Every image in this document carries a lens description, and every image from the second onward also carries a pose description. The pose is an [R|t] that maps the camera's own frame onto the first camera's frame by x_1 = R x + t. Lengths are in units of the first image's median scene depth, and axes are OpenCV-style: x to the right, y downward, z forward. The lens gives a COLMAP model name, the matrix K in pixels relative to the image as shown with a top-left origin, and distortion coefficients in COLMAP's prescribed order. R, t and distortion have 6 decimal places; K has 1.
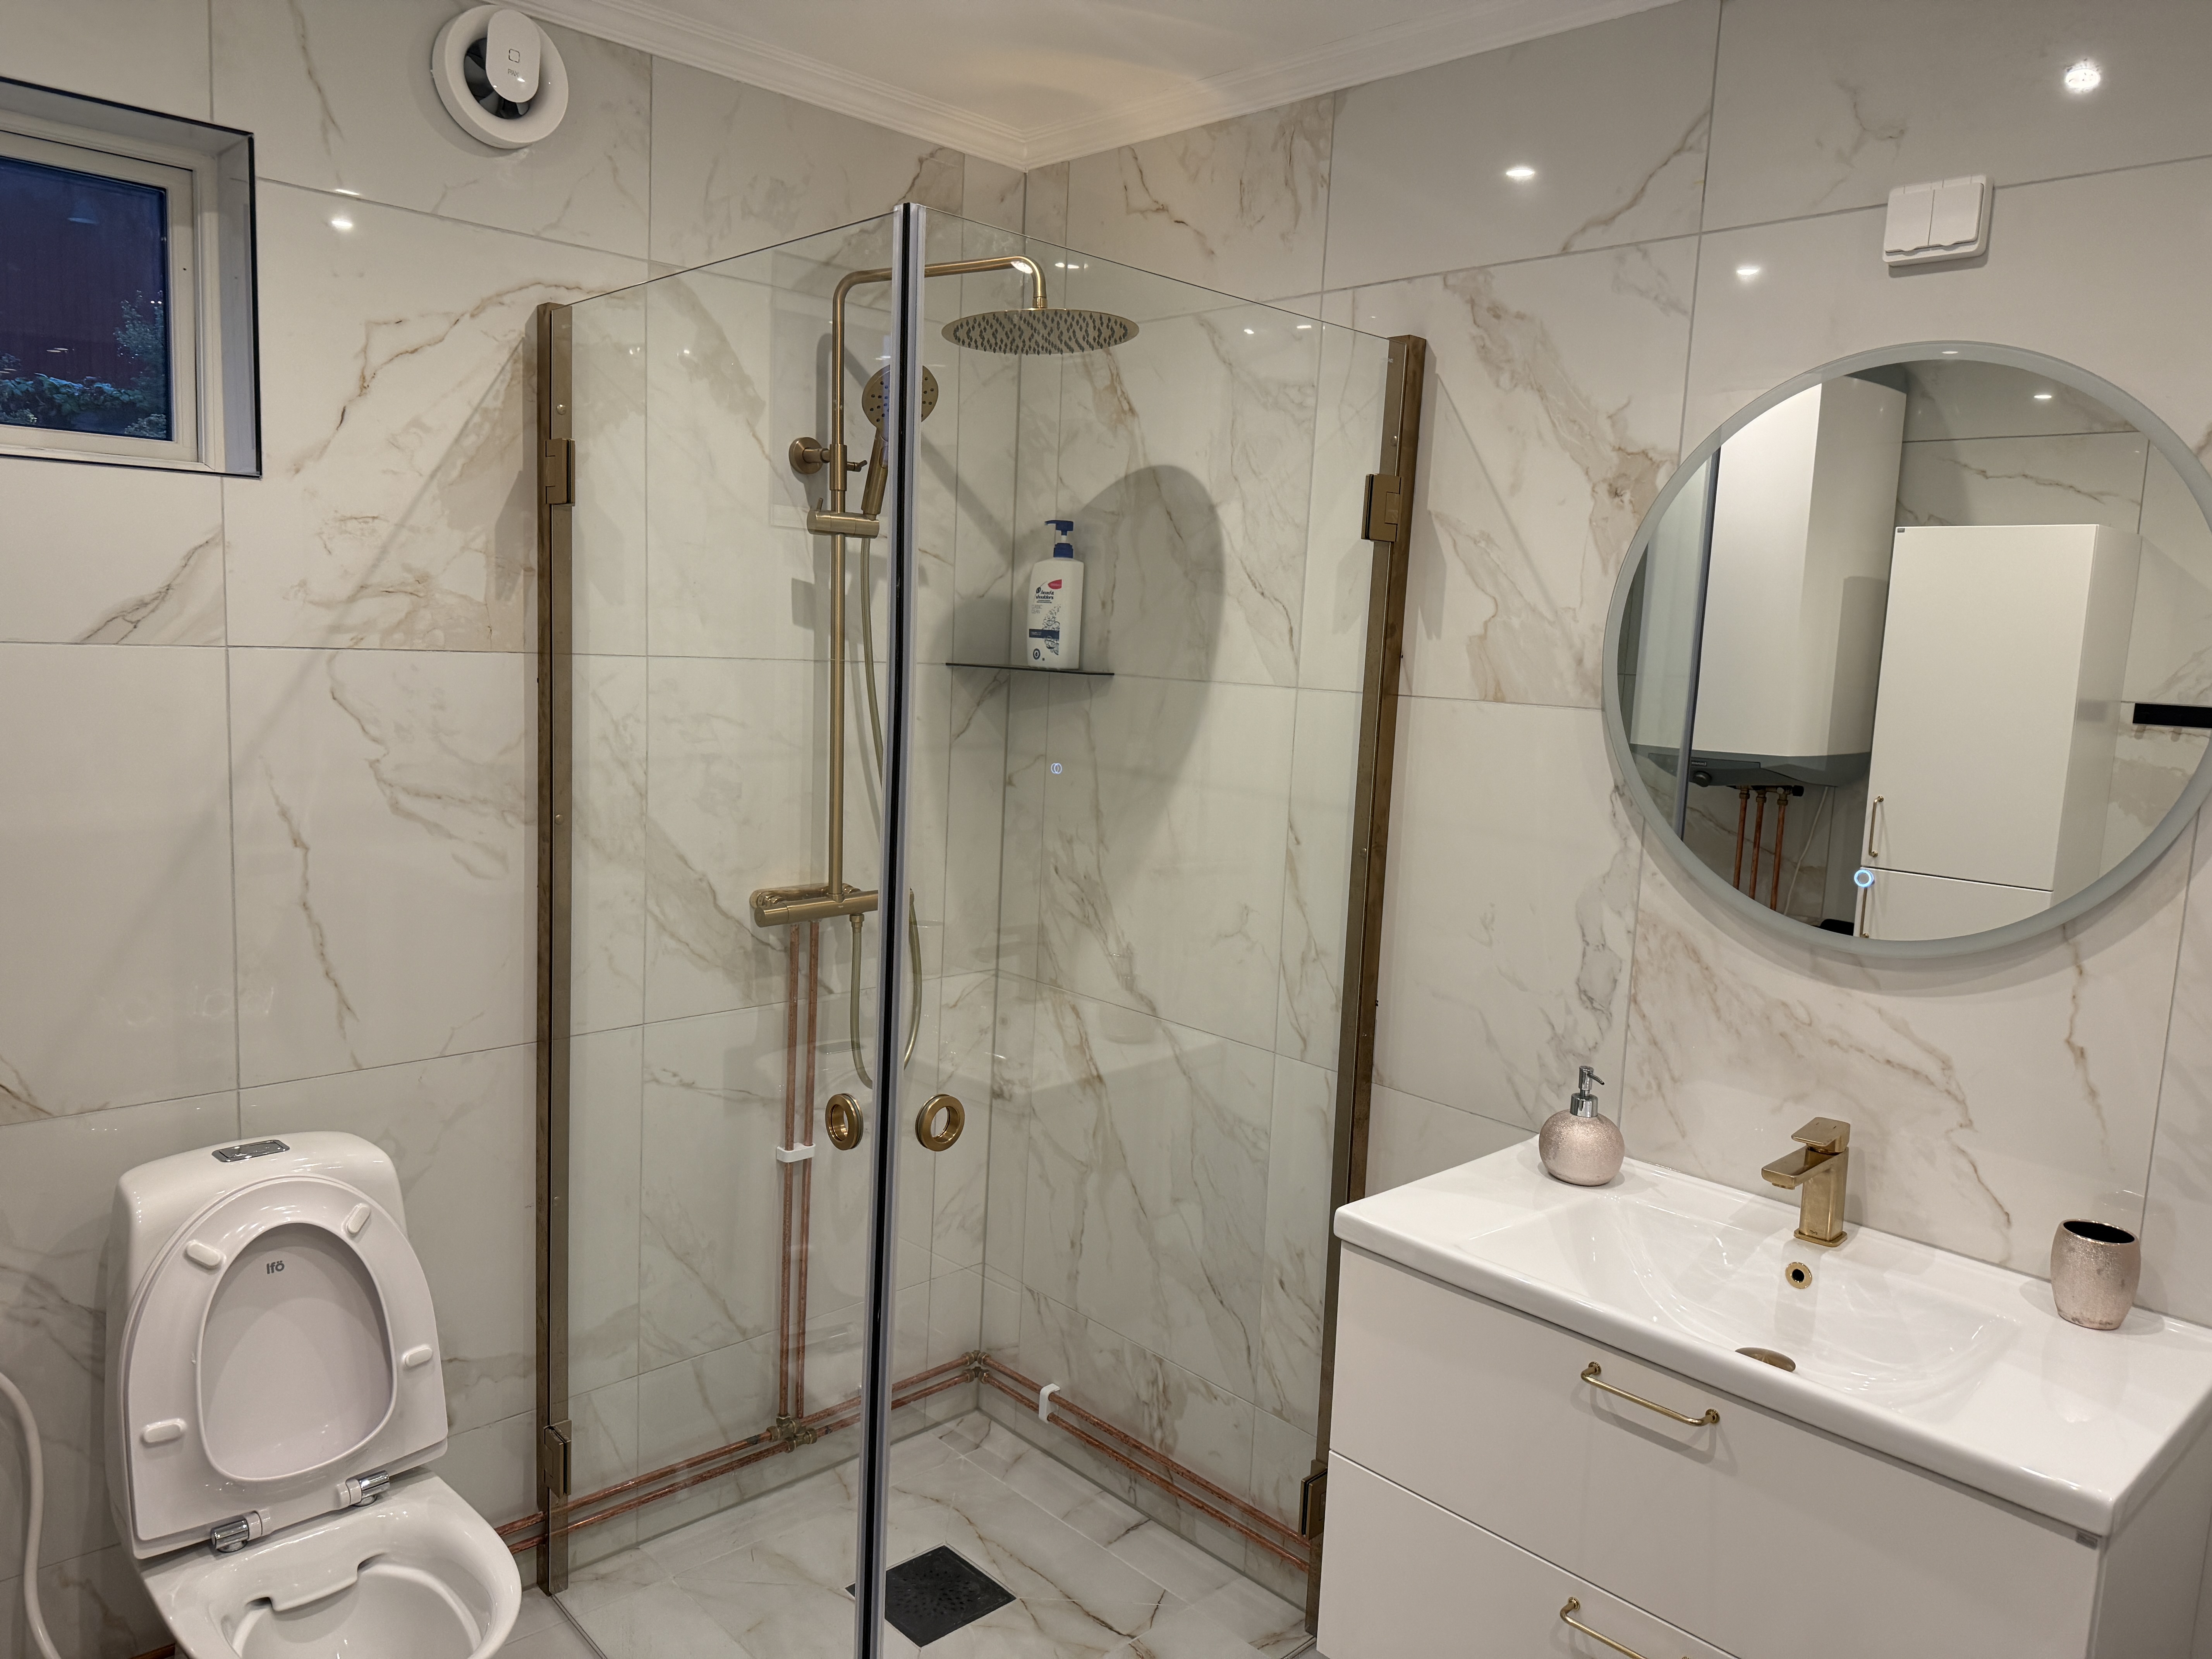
lens RADIAL K [[1555.8, 0, 1104.9], [0, 1555.8, 822.3], [0, 0, 1]] dist [0.108055, -0.157530]
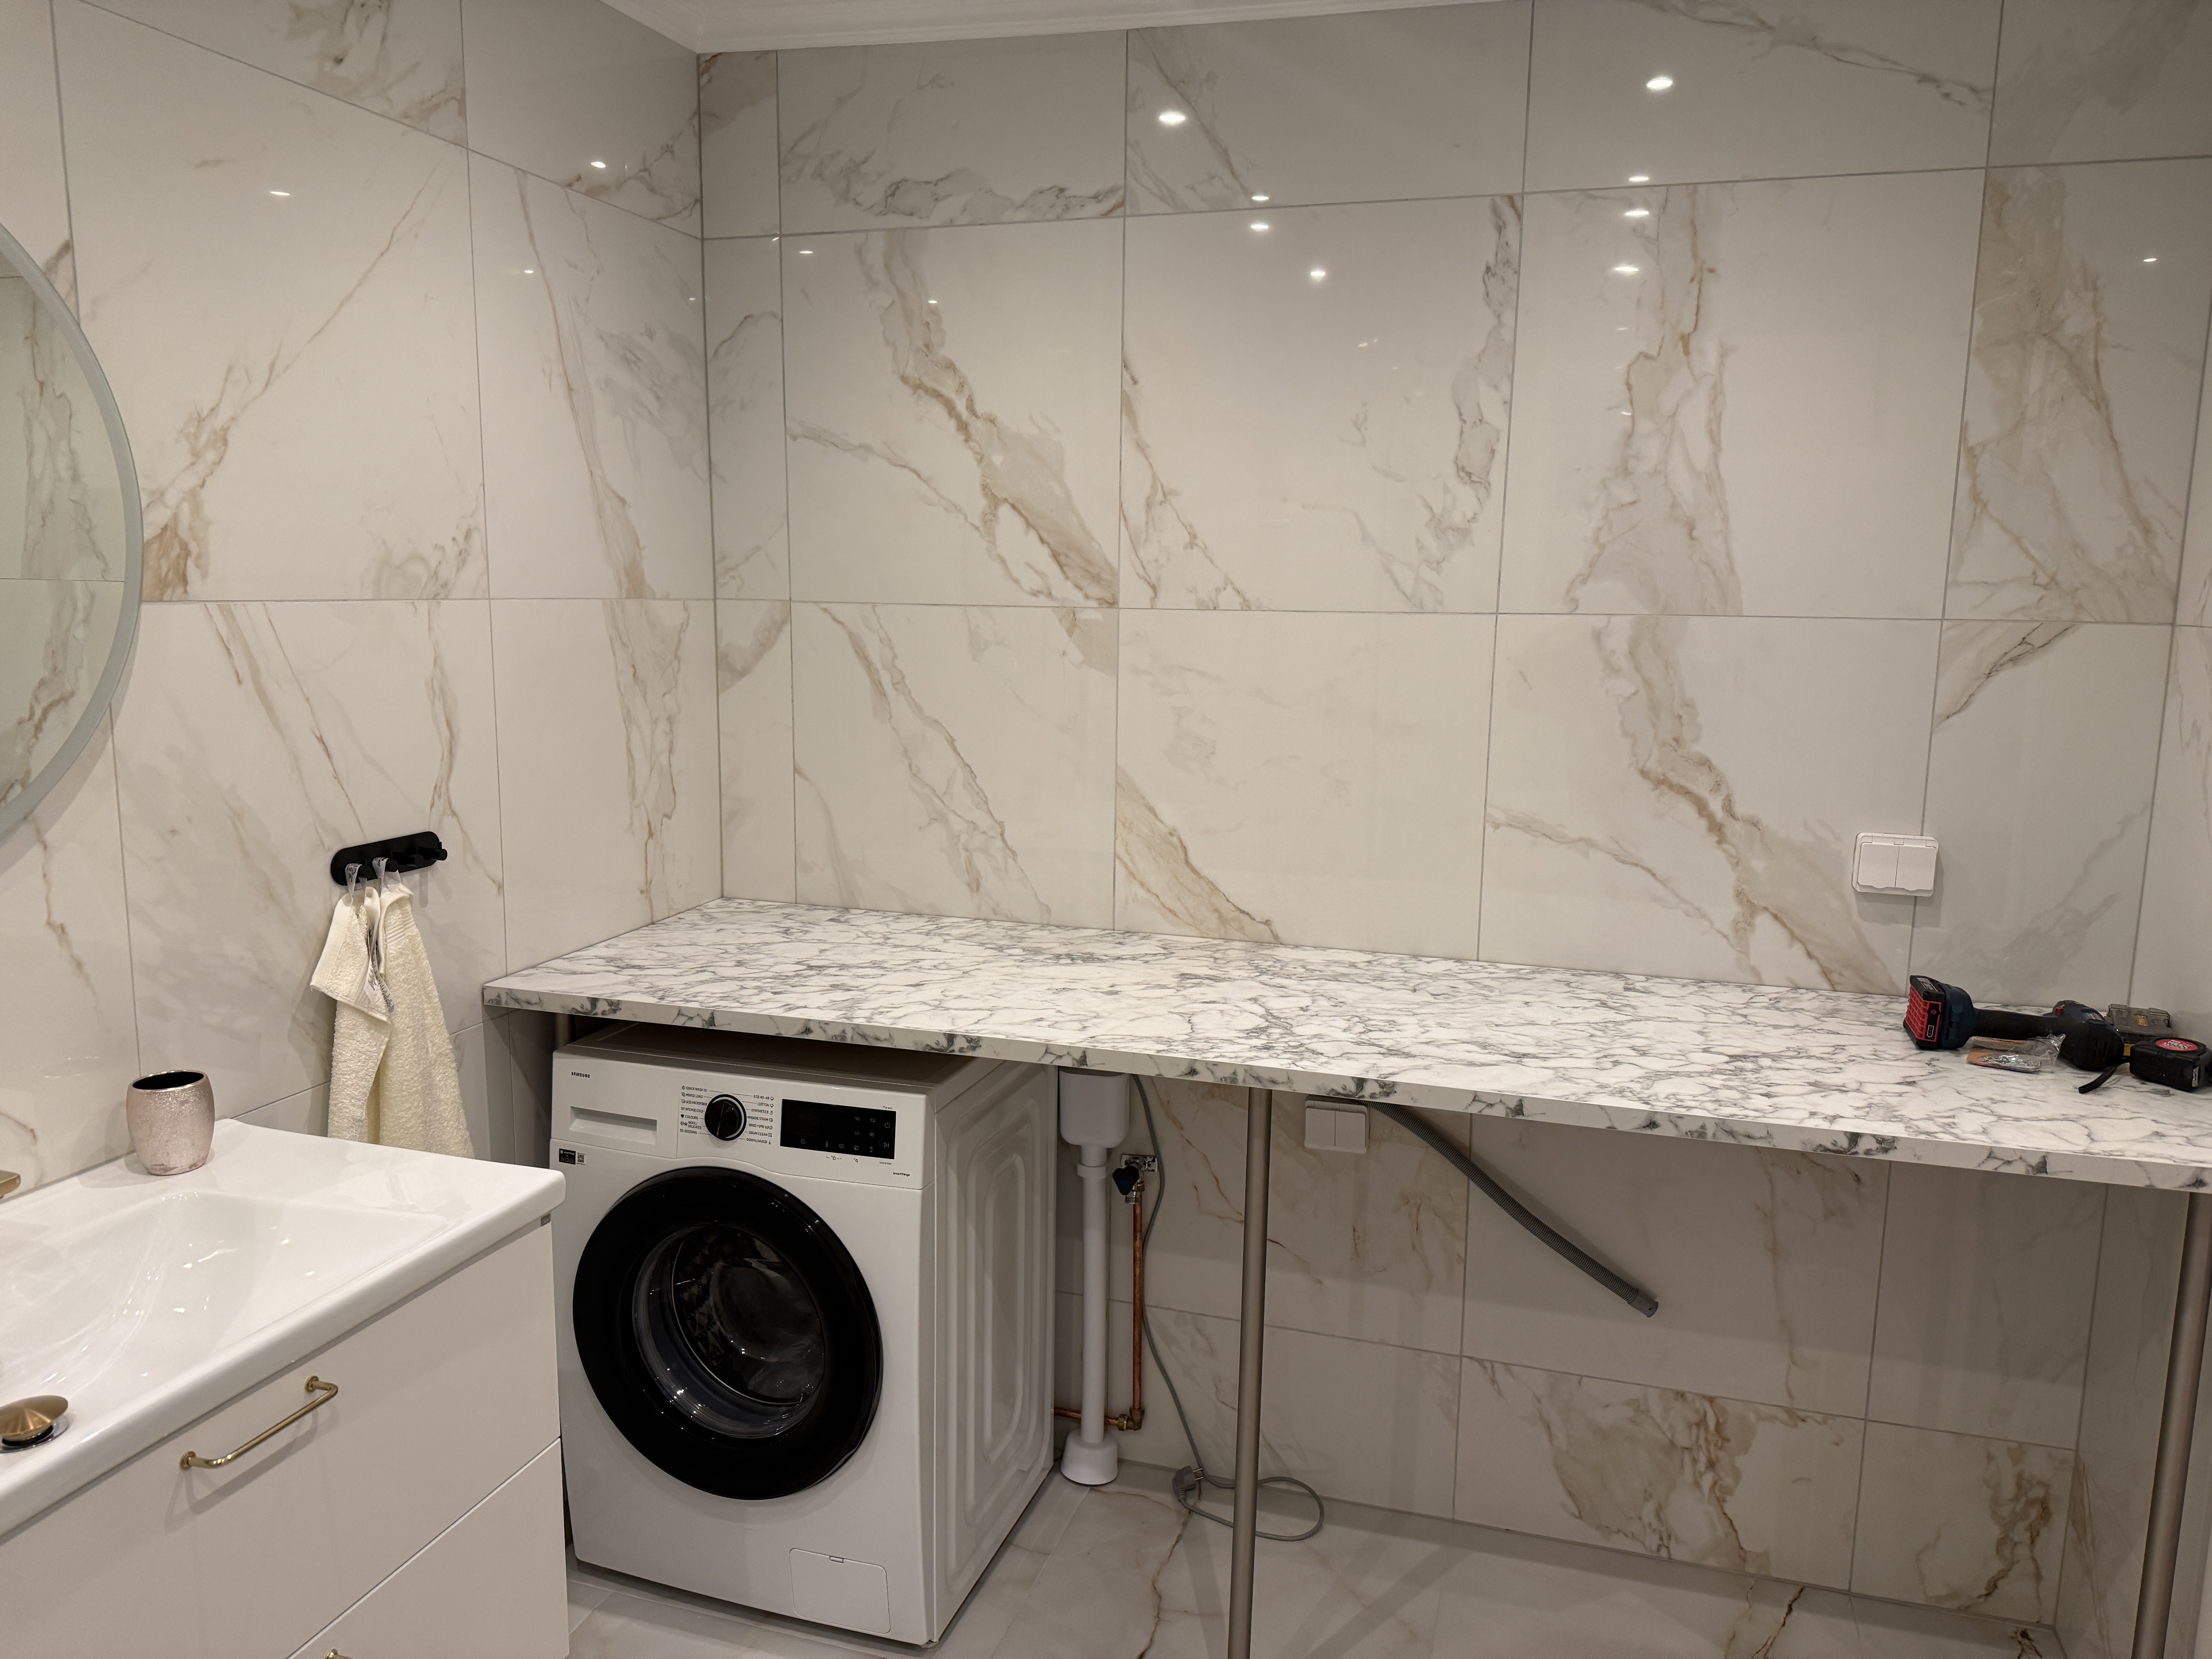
lens RADIAL K [[1547.3, 0, 1109.5], [0, 1547.3, 834.7], [0, 0, 1]] dist [0.142571, -0.220587]
pose [[-0.477105, -0.192945, 0.857405, -0.370123], [0.072984, 0.963534, 0.257441, -0.081905], [-0.875810, 0.185403, -0.445625, 0.667689]]
